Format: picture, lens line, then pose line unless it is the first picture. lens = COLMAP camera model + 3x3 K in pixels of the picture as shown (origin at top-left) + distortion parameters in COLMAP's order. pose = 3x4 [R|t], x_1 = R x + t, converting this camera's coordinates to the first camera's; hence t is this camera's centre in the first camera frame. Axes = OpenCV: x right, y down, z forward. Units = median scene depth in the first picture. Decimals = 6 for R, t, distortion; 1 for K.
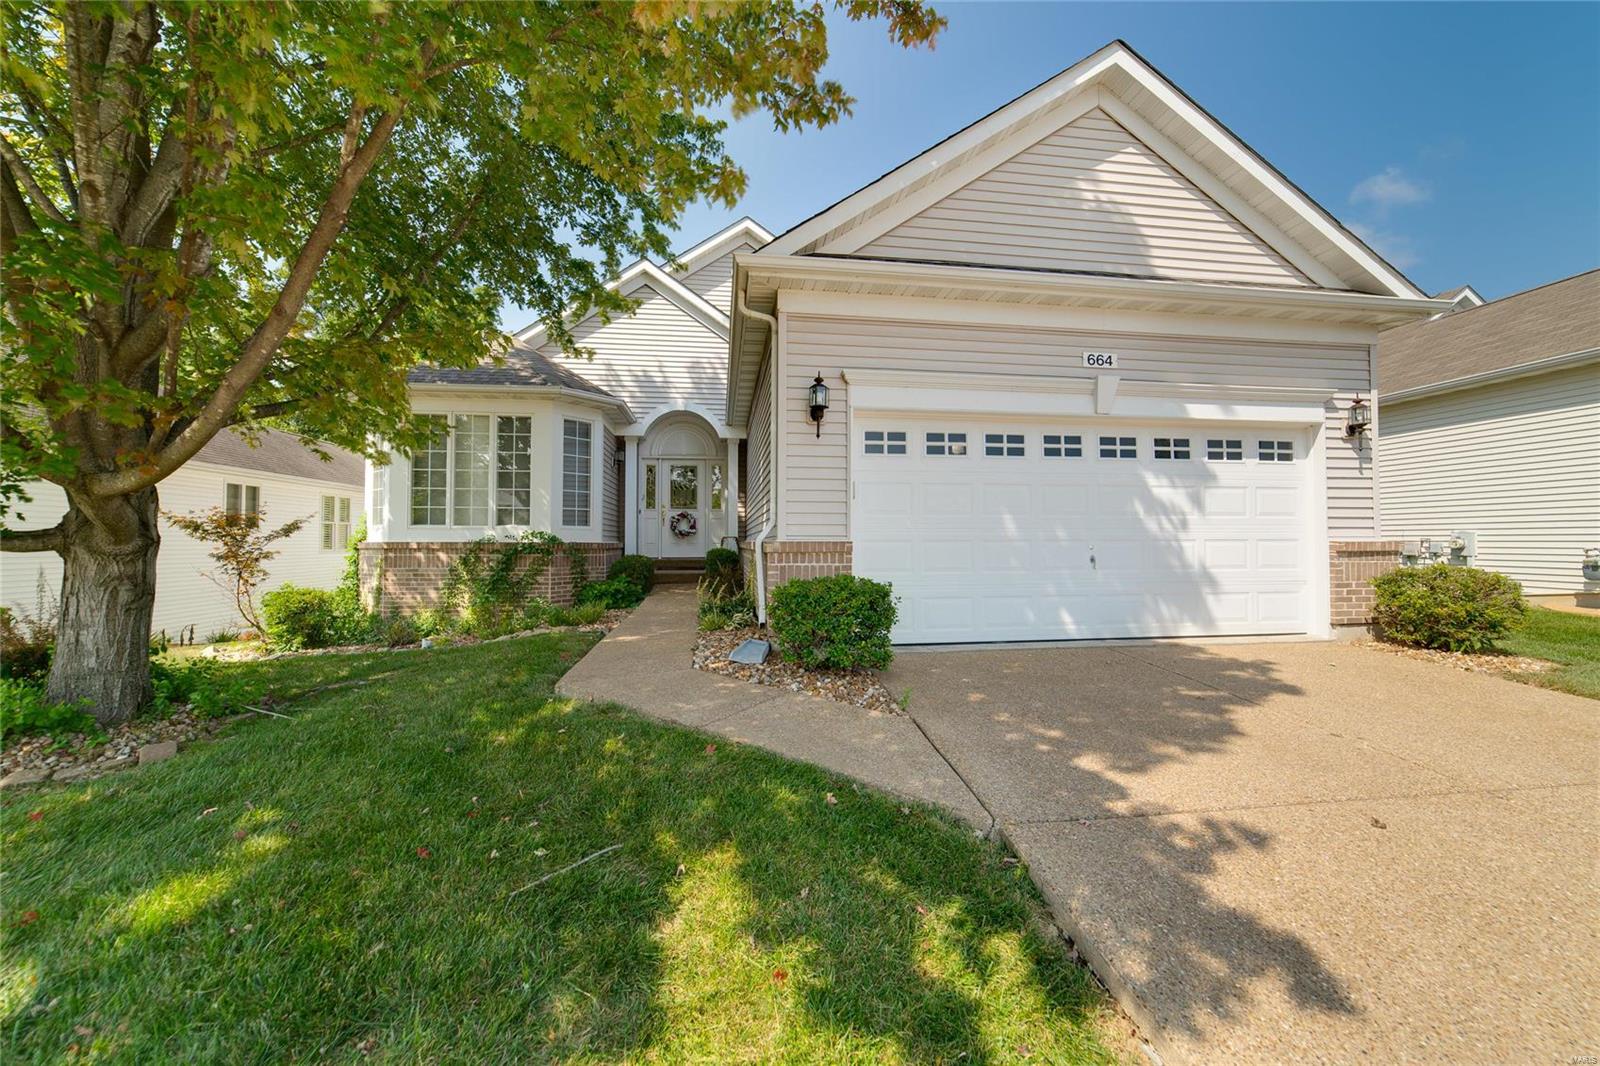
lens RADIAL K [[623.1, 0, 800.4], [0, 623.1, 537.2], [0, 0, 1]] dist [0.000232, 0.000063]
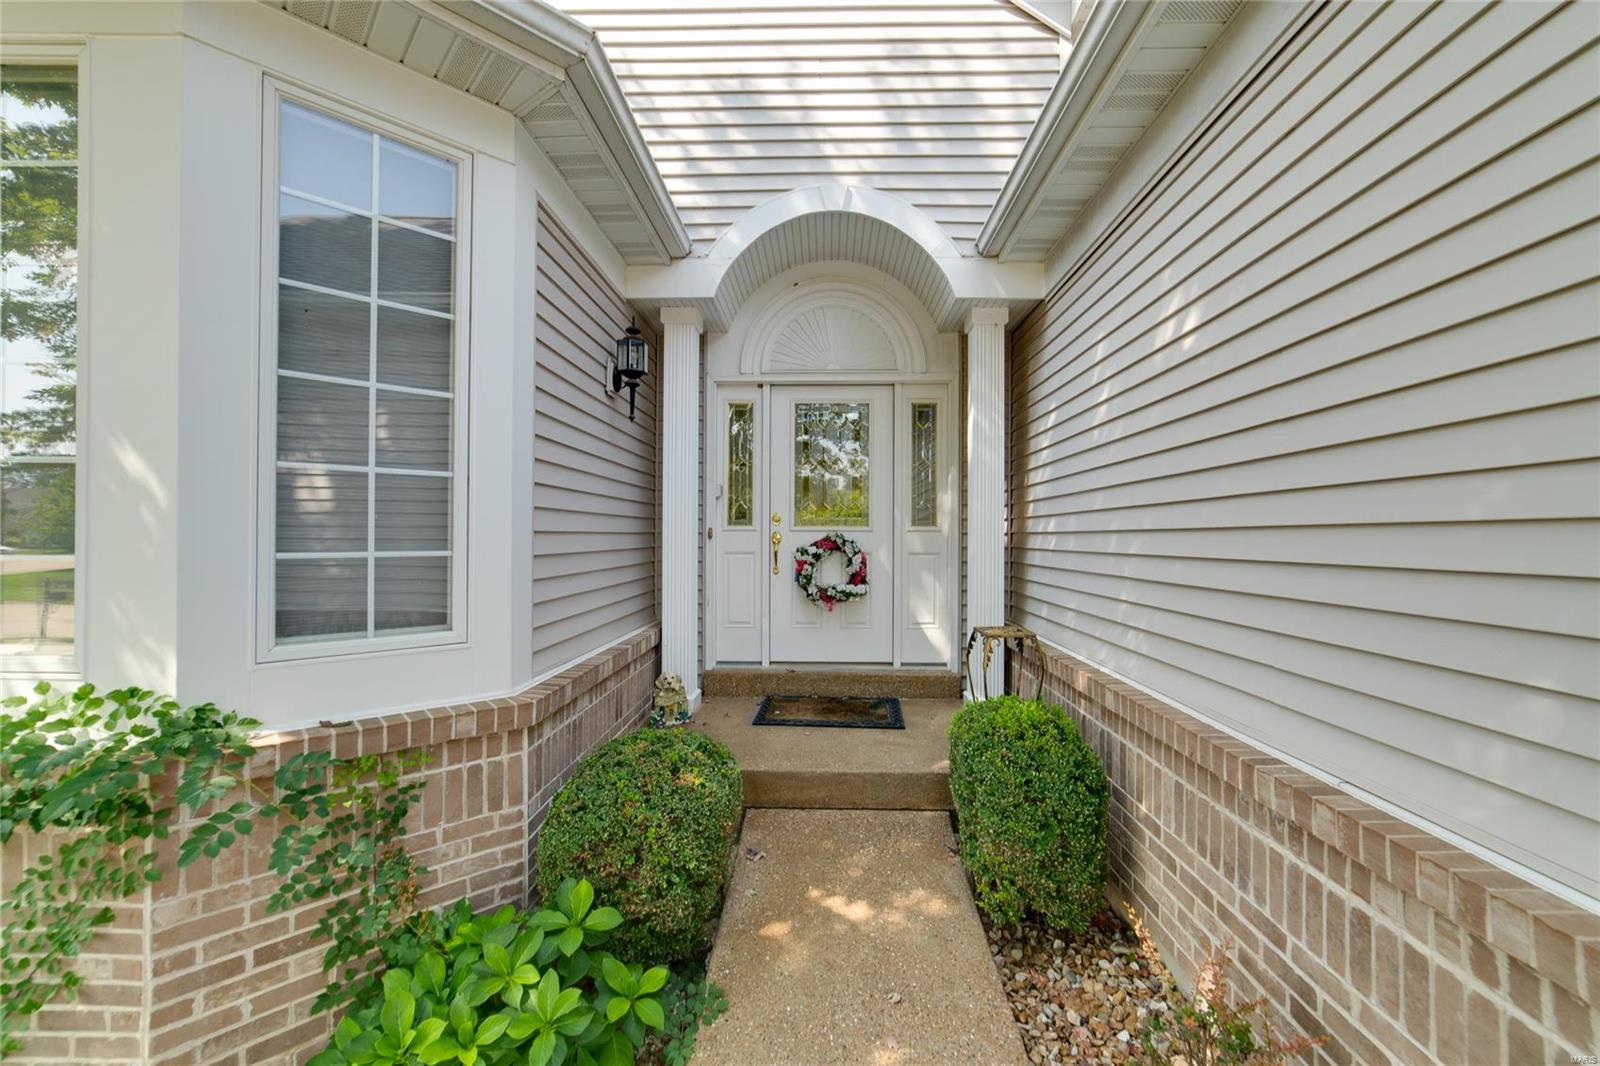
lens RADIAL K [[623.1, 0, 805.9], [0, 623.1, 529.7], [0, 0, 1]] dist [0.000232, 0.000063]
pose [[0.987041, 0.003159, -0.160435, -0.150400], [-0.003216, 0.999995, -0.000096, -0.044293], [0.160434, 0.000611, 0.987046, 0.672683]]
